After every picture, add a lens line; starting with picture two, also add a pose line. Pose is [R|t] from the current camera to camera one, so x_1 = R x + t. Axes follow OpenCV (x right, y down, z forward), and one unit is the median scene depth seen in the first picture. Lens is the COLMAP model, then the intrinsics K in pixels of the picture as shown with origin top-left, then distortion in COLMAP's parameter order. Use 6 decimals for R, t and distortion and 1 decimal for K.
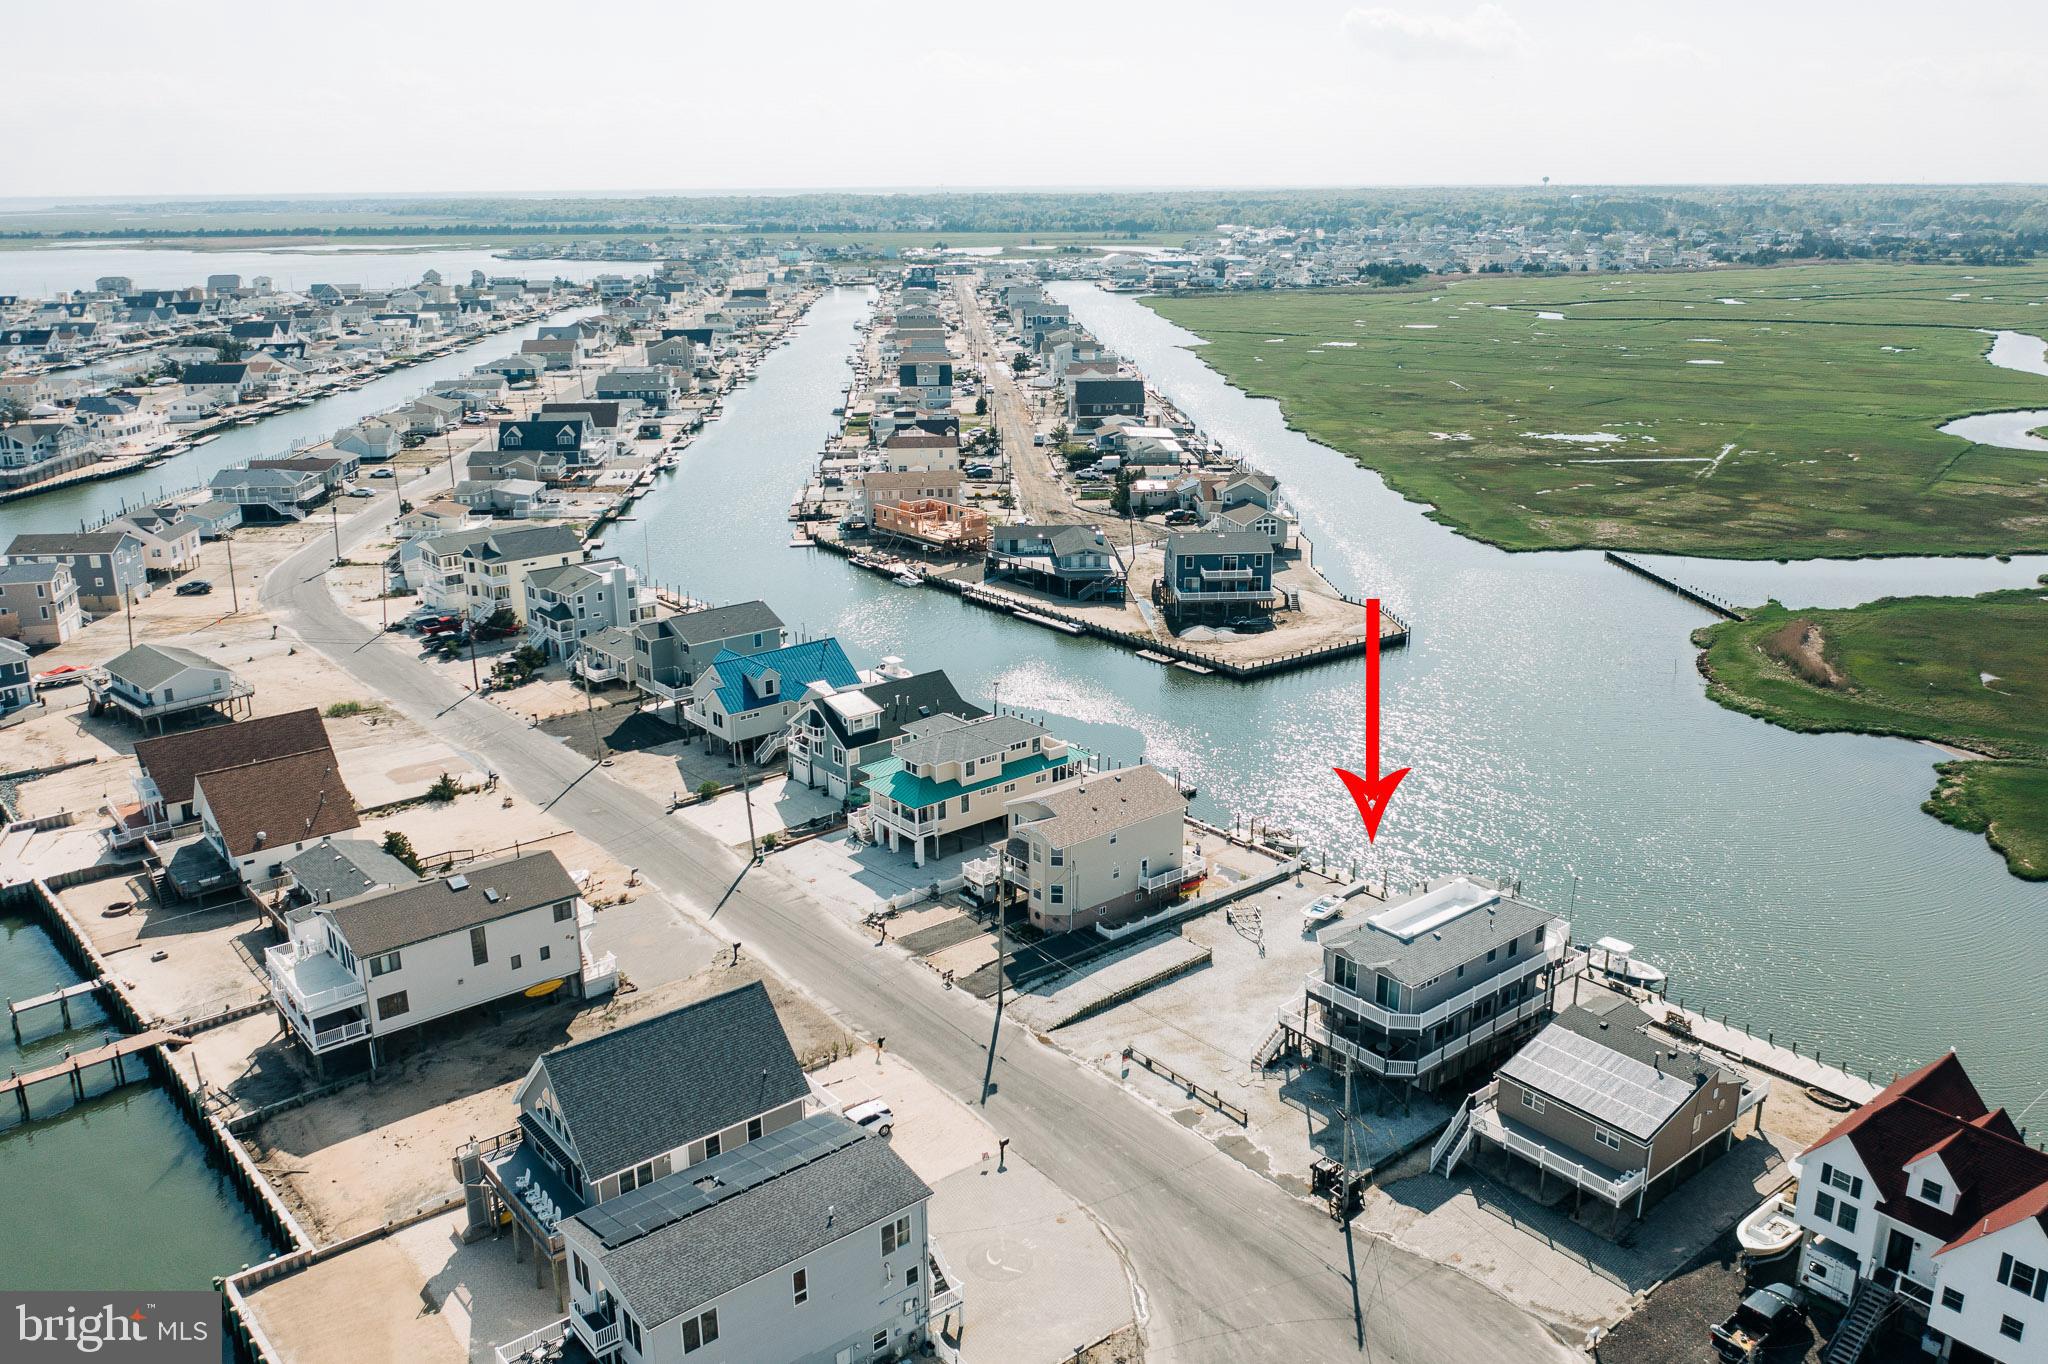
lens RADIAL K [[1606.7, 0, 1016.2], [0, 1606.7, 674.0], [0, 0, 1]] dist [-0.024672, 0.010321]
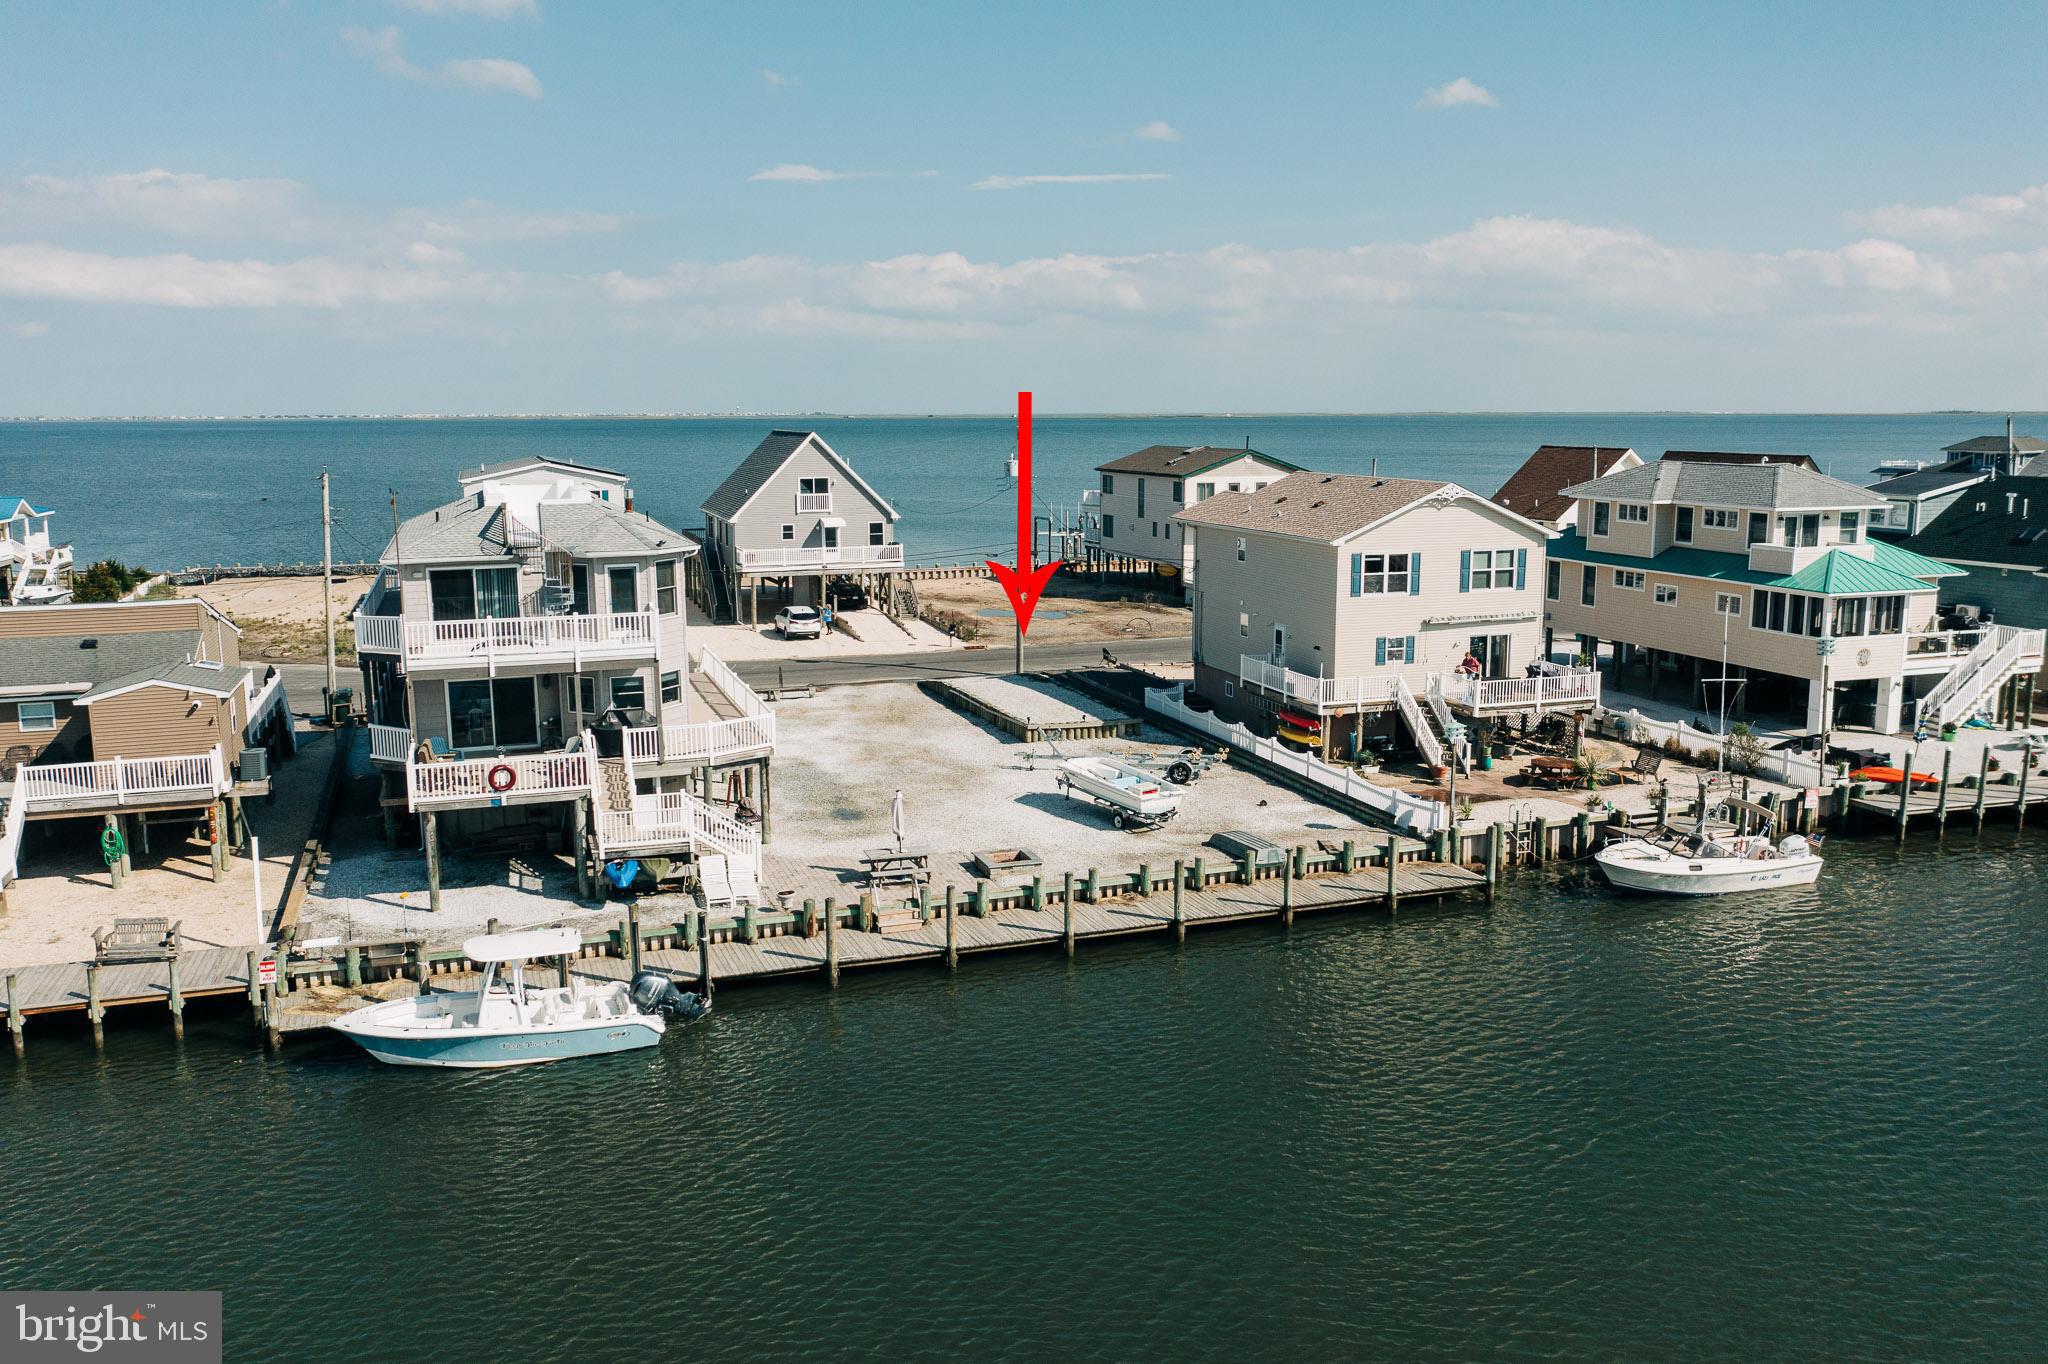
lens RADIAL K [[1606.7, 0, 1016.2], [0, 1606.7, 674.0], [0, 0, 1]] dist [-0.024672, 0.010321]
pose [[-0.346241, 0.162306, -0.923999, 0.404509], [-0.267000, 0.927141, 0.262909, 0.015247], [0.899349, 0.337738, -0.277678, 0.767634]]
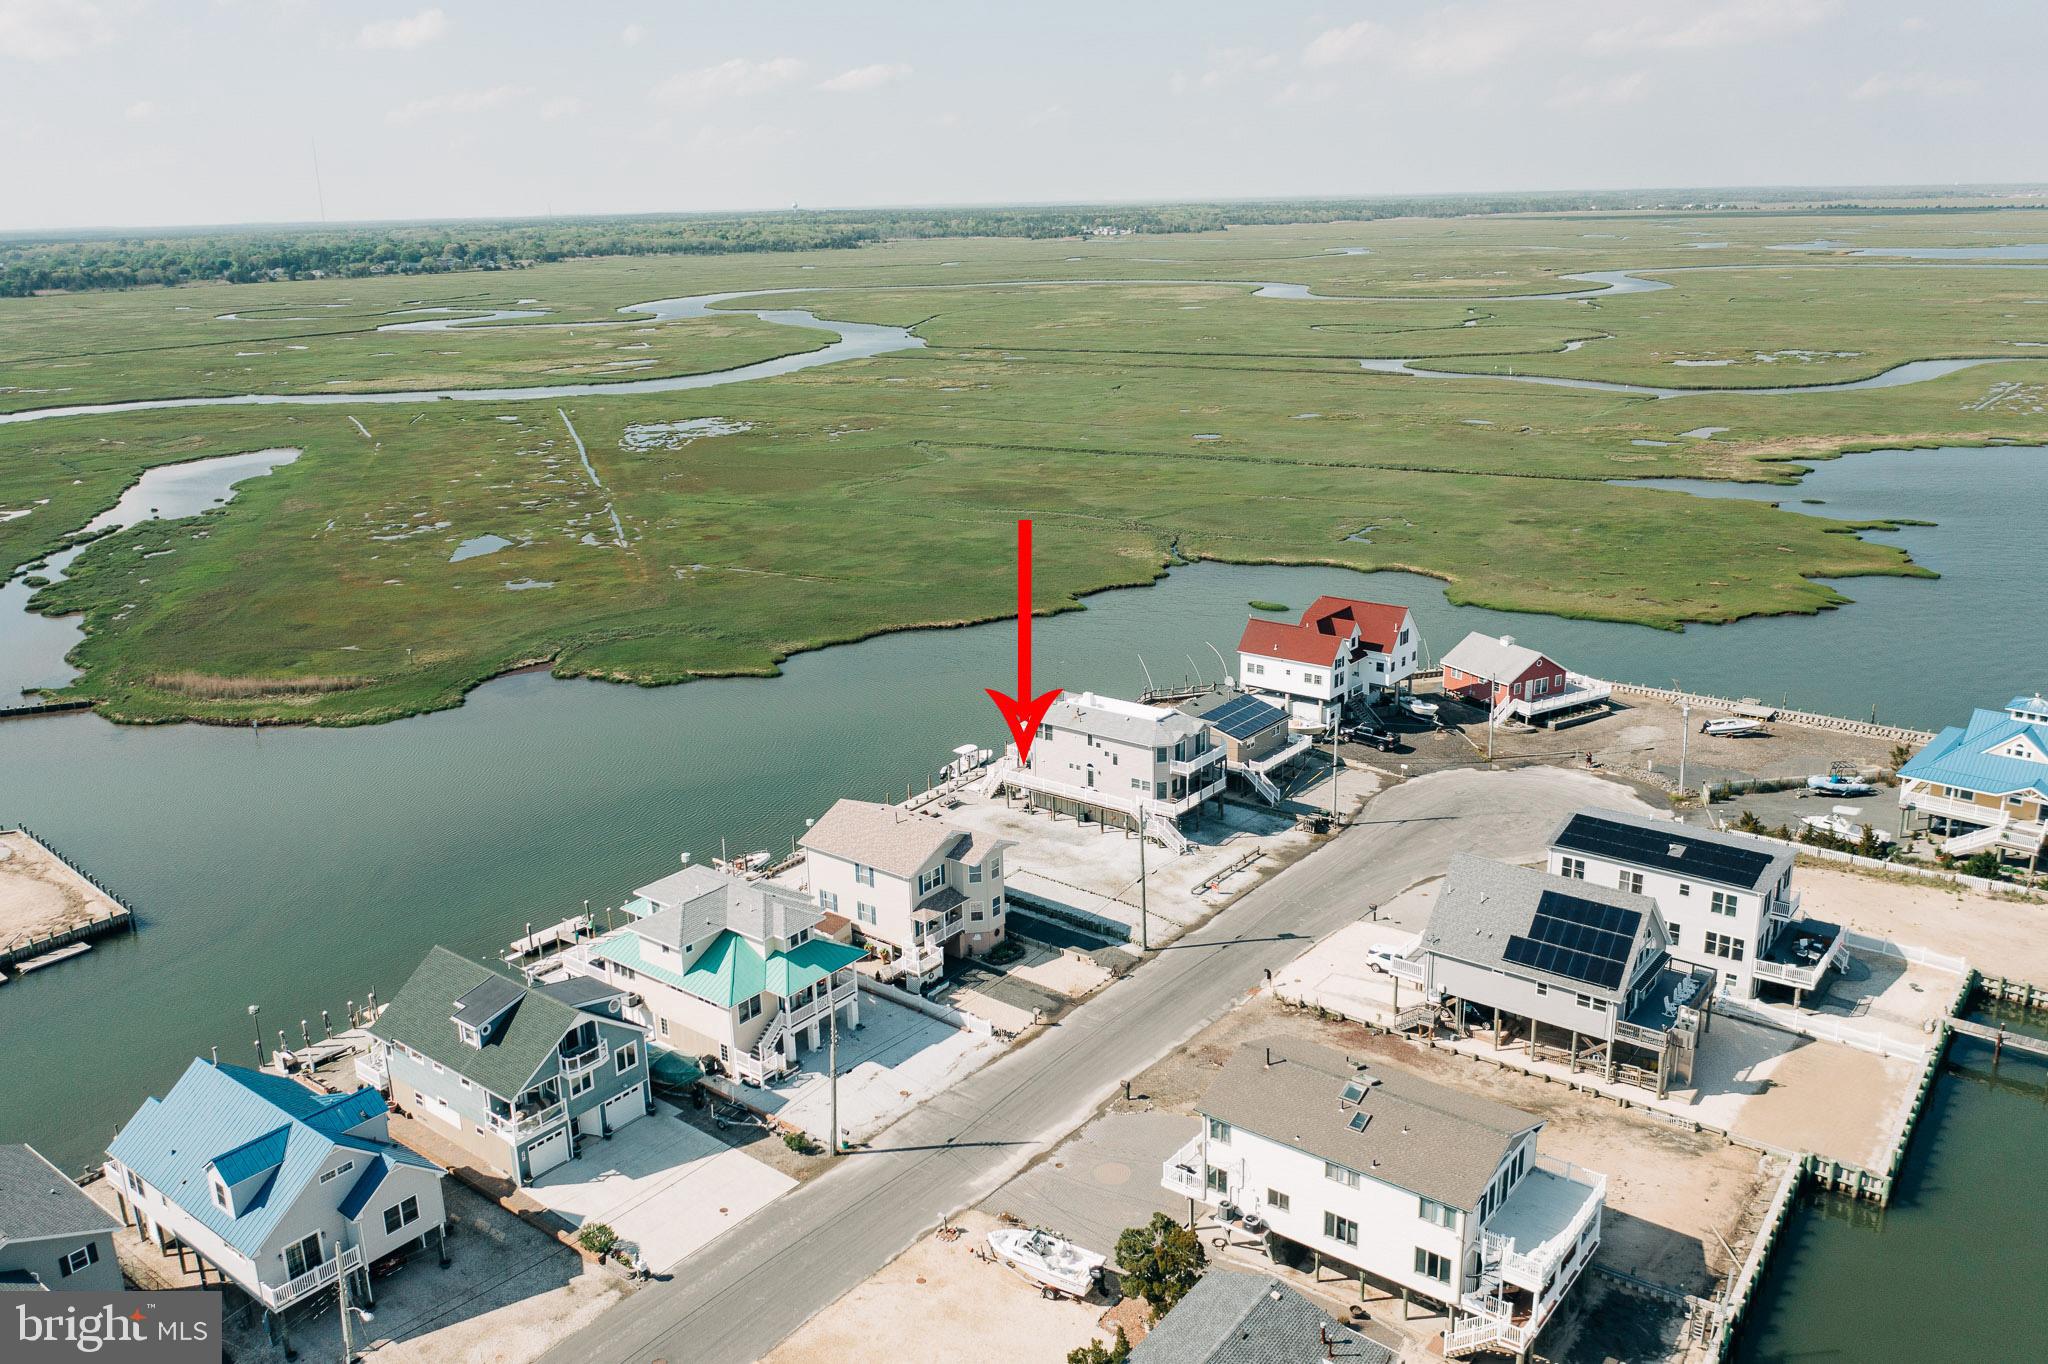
lens RADIAL K [[1609.2, 0, 1024.0], [0, 1609.2, 682.0], [0, 0, 1]] dist [-0.020019, 0.001272]
pose [[-0.225671, -0.266048, 0.937172, -0.614560], [0.308405, 0.893001, 0.327773, -0.214719], [-0.924099, 0.362997, -0.119474, 0.734240]]
